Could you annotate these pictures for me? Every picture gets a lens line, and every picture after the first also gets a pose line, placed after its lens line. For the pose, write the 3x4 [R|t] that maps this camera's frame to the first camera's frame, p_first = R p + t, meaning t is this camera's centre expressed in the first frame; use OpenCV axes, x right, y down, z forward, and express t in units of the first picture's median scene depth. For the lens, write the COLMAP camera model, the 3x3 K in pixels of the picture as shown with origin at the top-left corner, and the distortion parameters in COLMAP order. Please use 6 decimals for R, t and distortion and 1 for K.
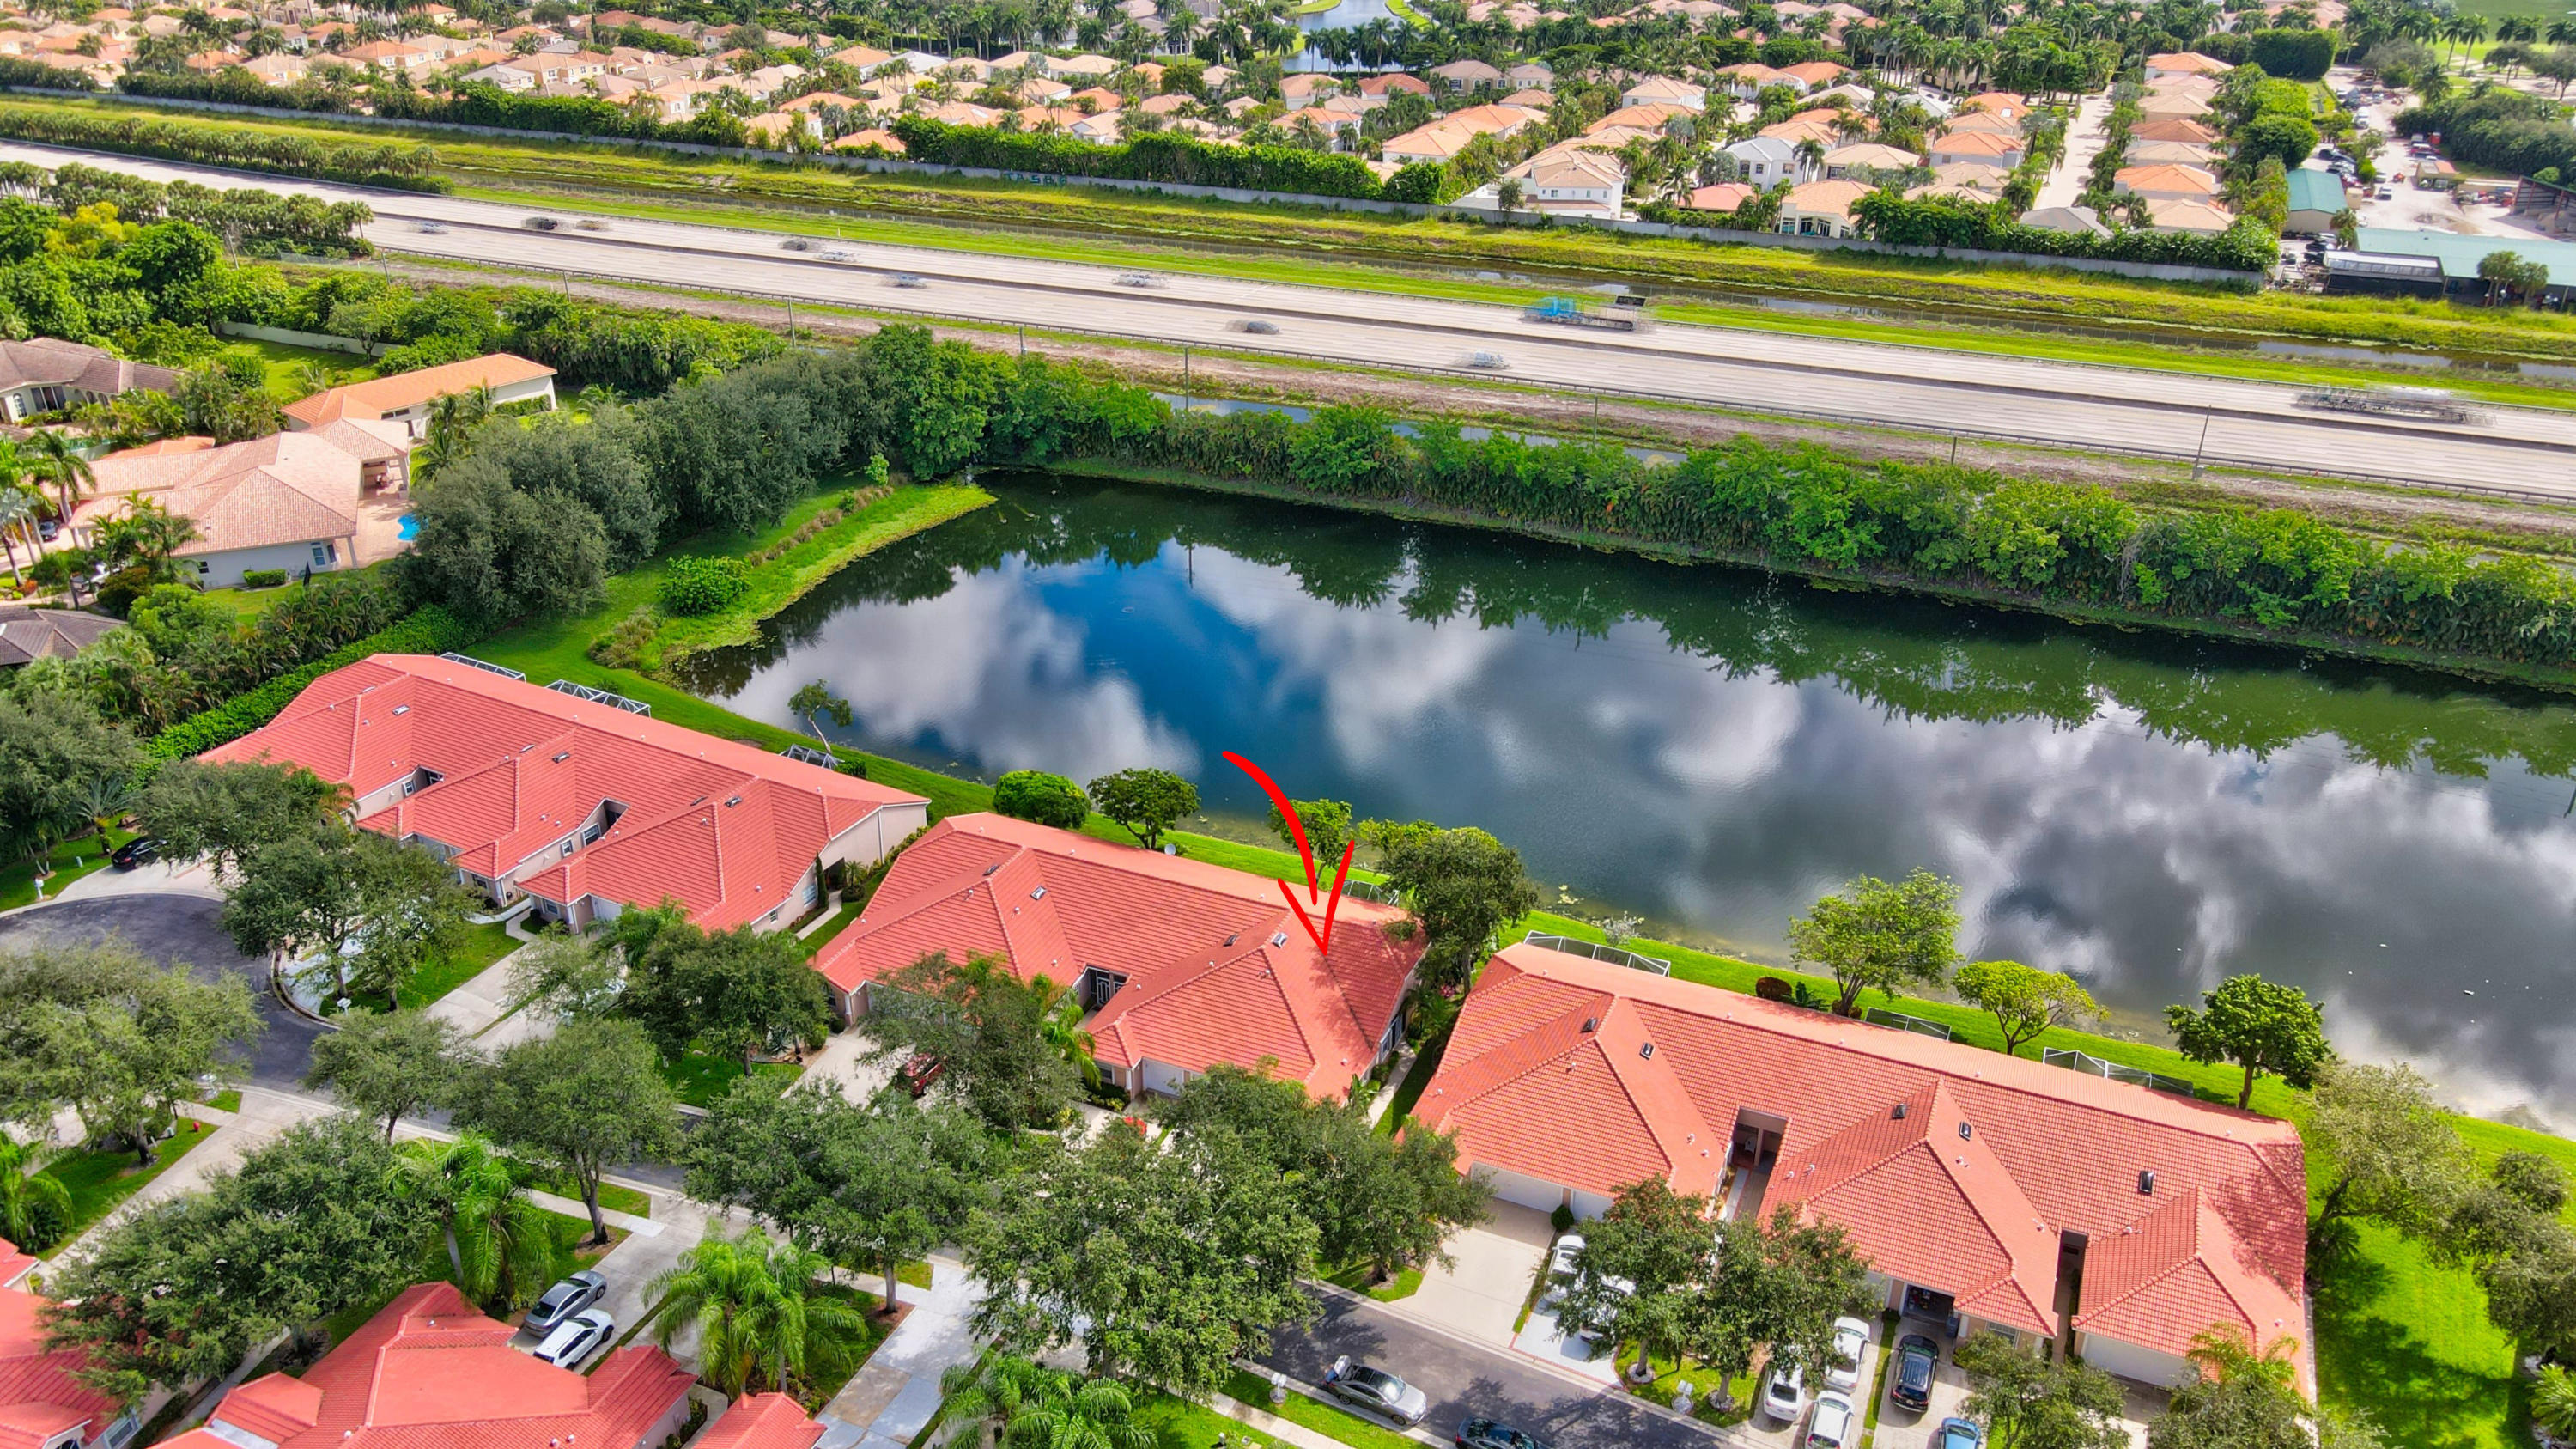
lens RADIAL K [[1913.0, 0, 1280.9], [0, 1913.0, 714.0], [0, 0, 1]] dist [-0.005792, 0.033120]
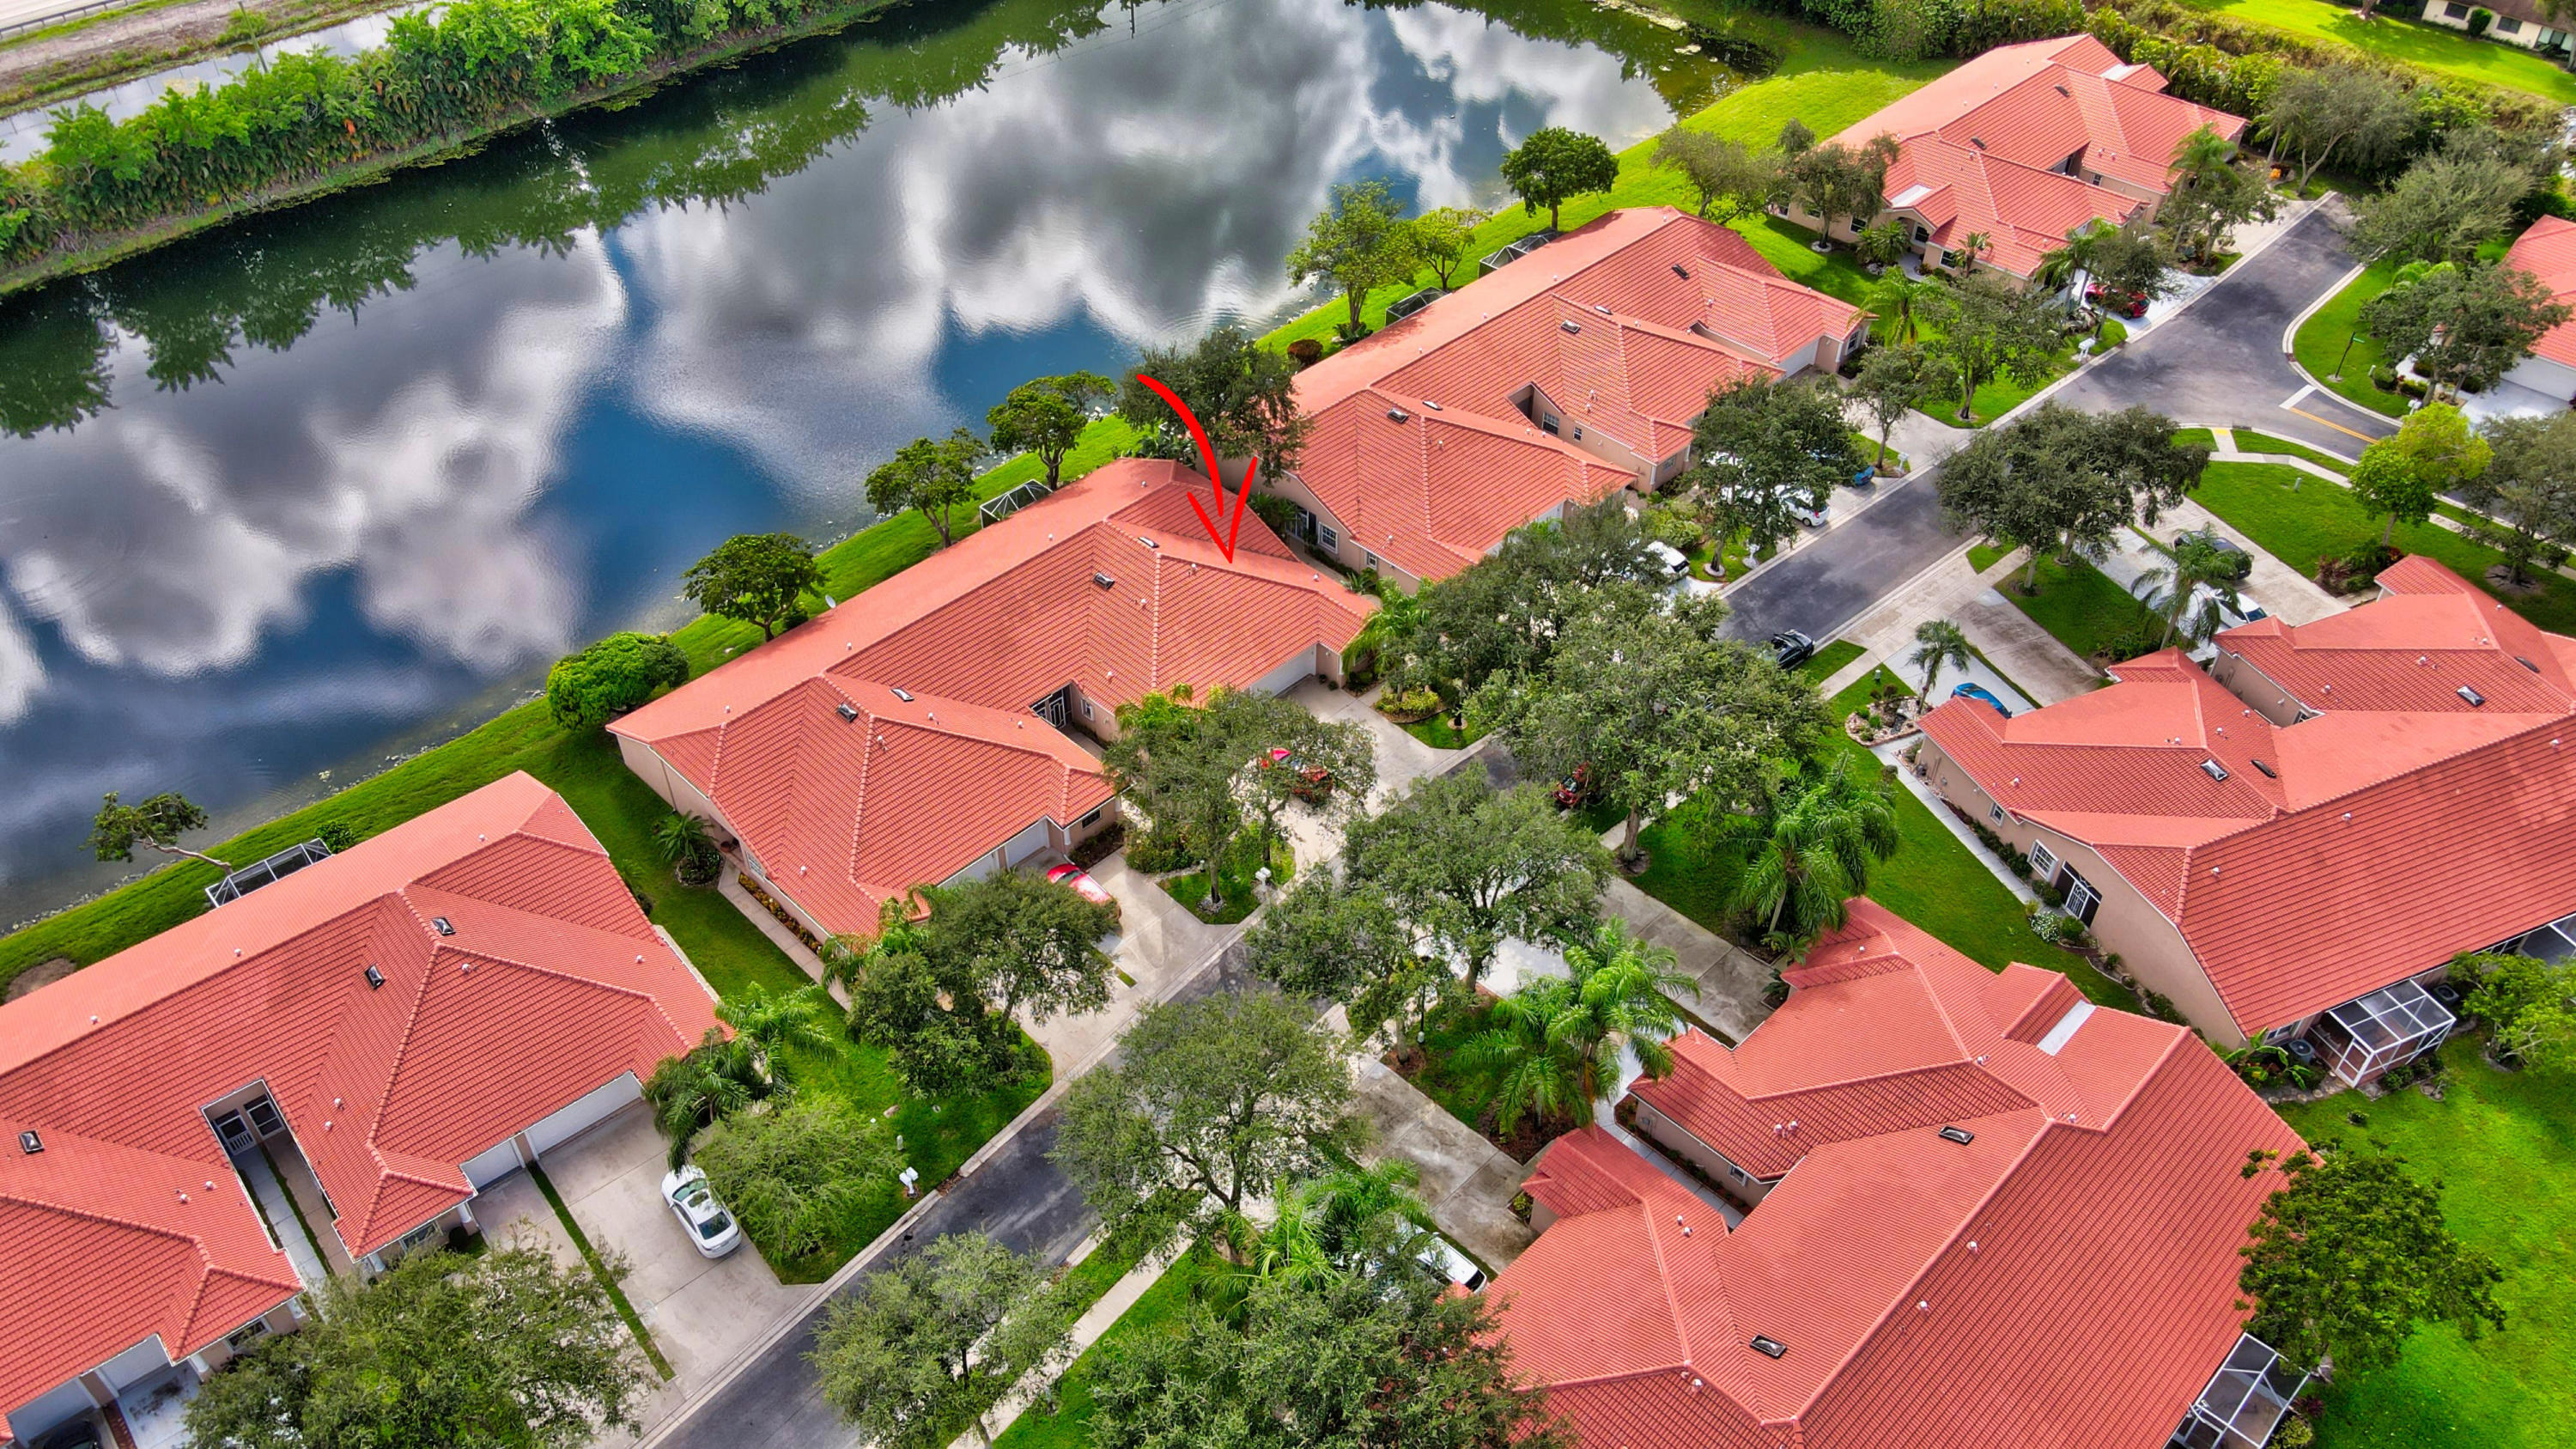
lens RADIAL K [[1885.9, 0, 1263.3], [0, 1885.9, 725.5], [0, 0, 1]] dist [-0.006250, 0.055629]
pose [[0.367809, -0.617148, 0.695589, -0.456792], [0.414009, 0.778478, 0.471772, -0.150017], [-0.832654, 0.114458, 0.541837, 0.328018]]
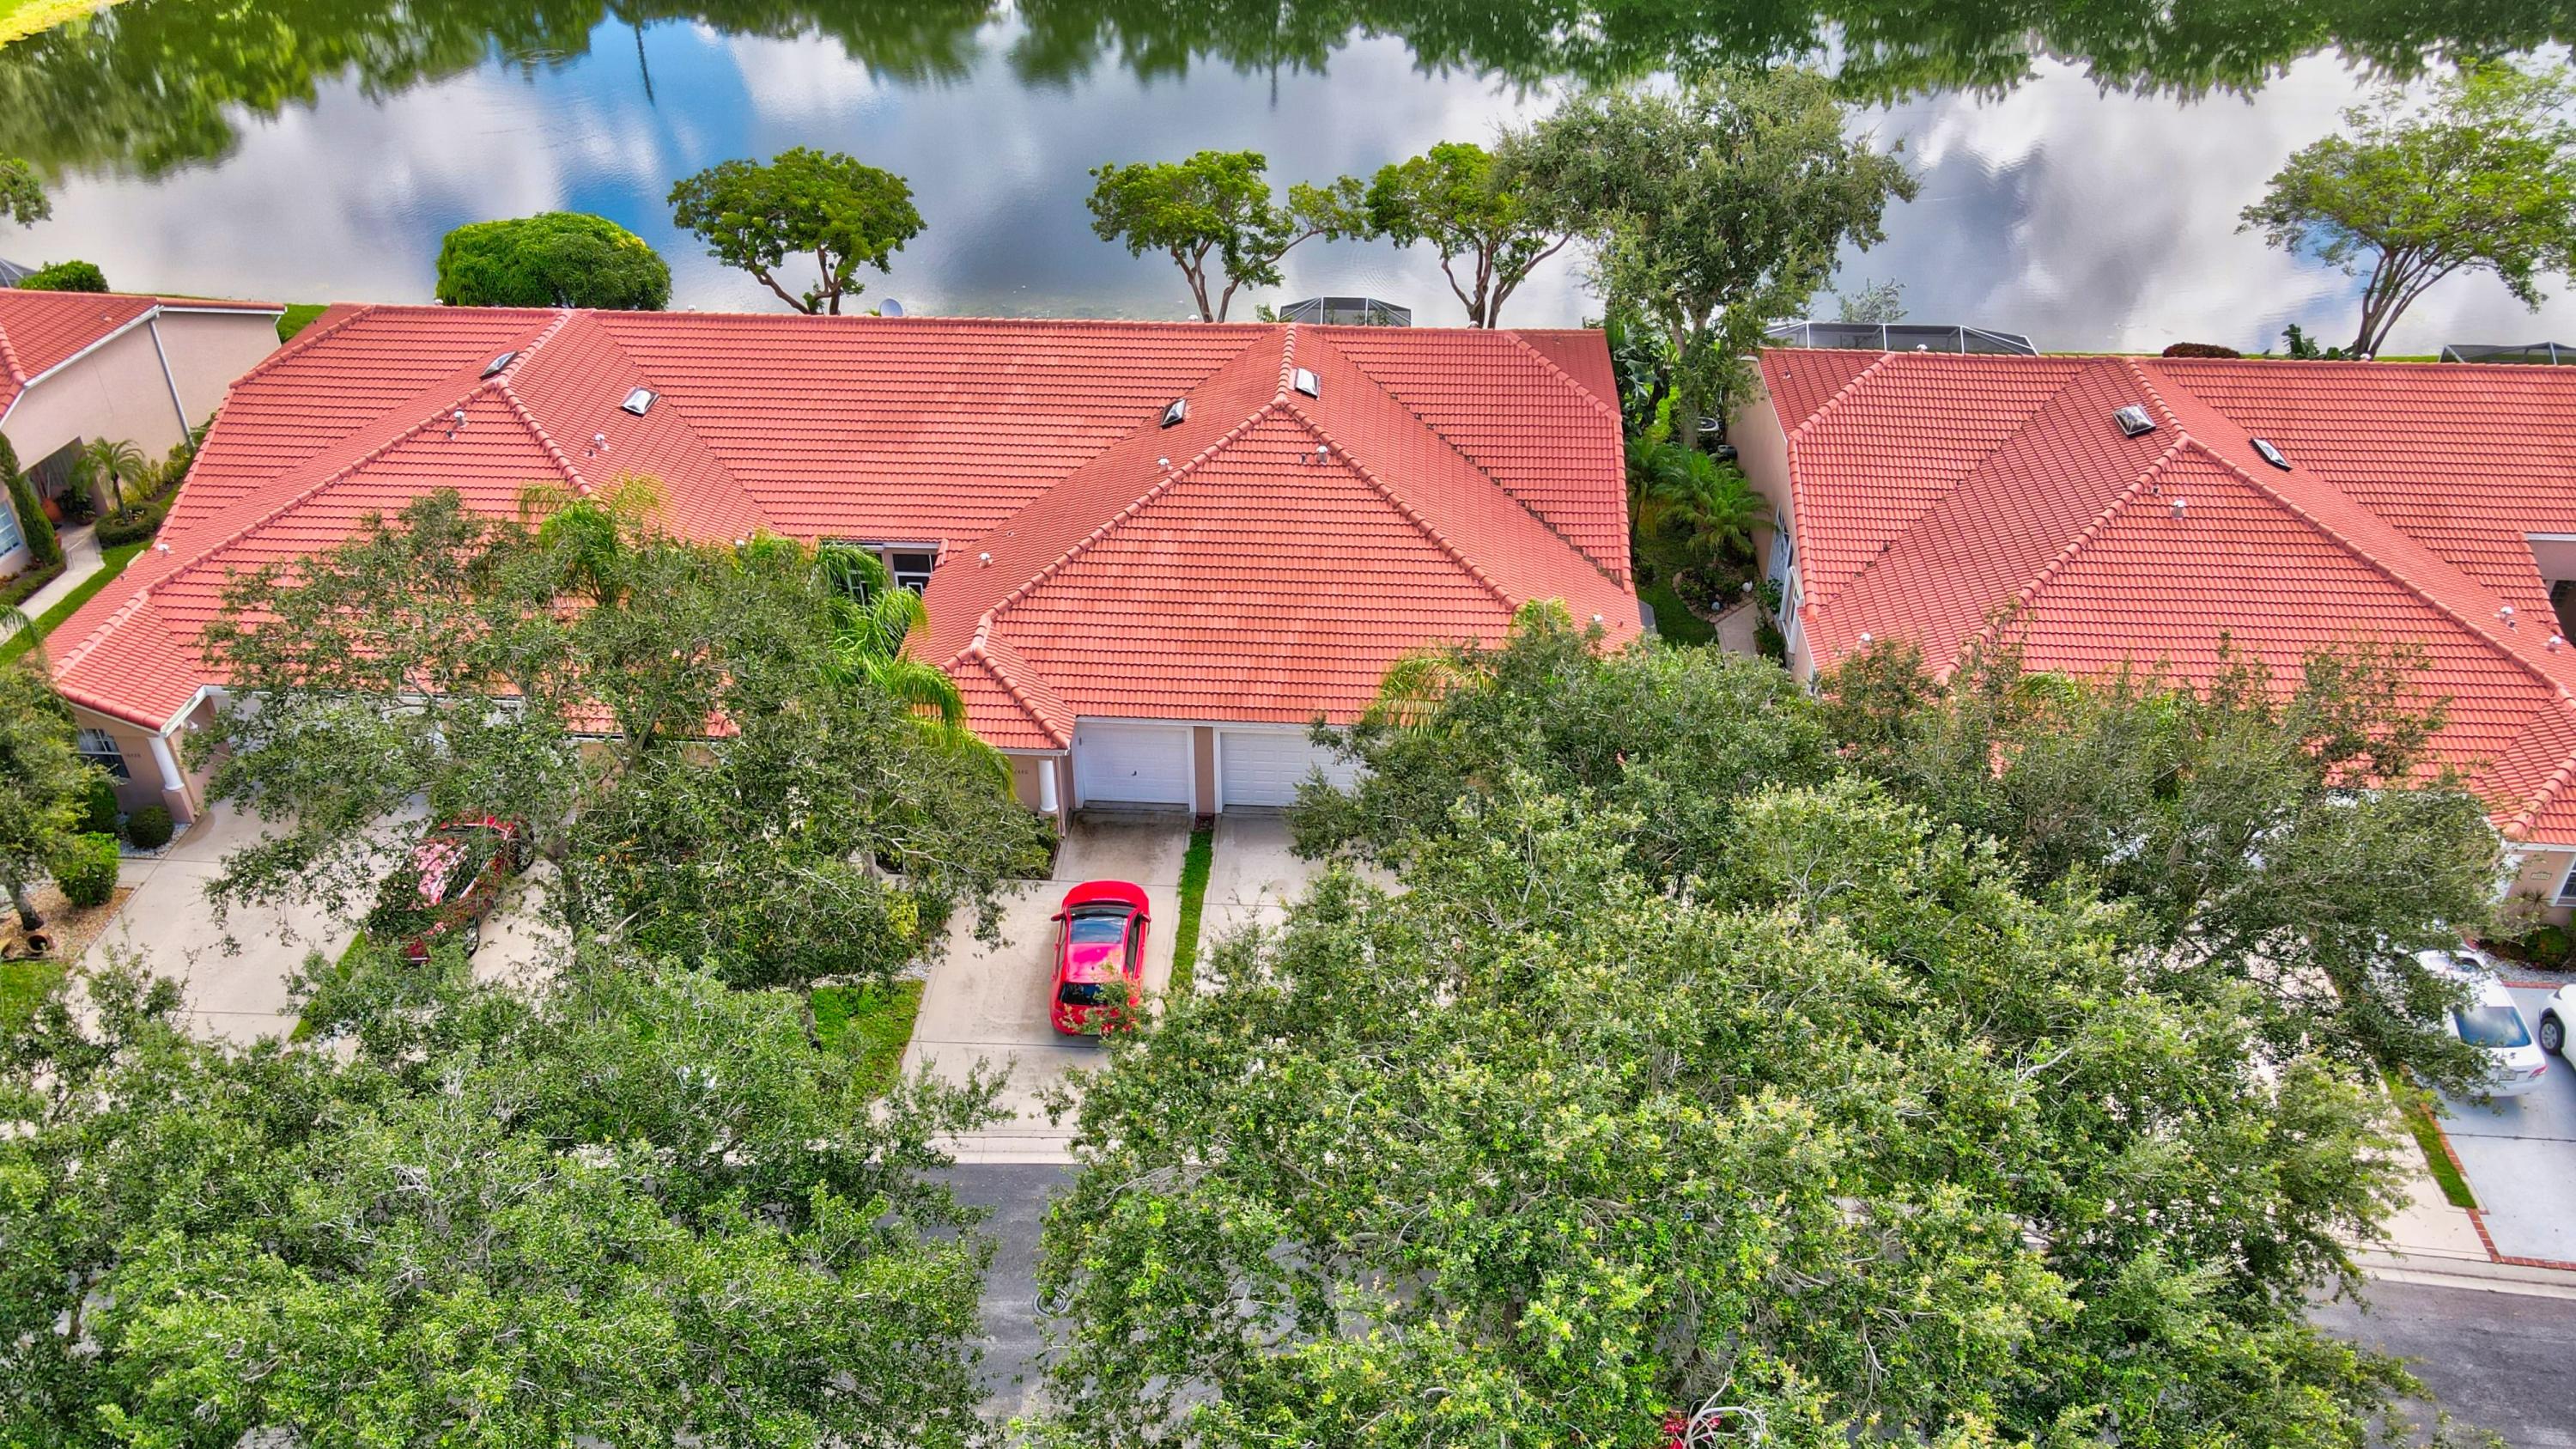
lens RADIAL K [[1913.0, 0, 1280.9], [0, 1913.0, 714.0], [0, 0, 1]] dist [-0.005792, 0.033120]
pose [[0.939533, -0.196003, 0.280822, -0.091373], [0.155844, 0.974895, 0.159037, 0.083046], [-0.304944, -0.105656, 0.946492, 0.421756]]
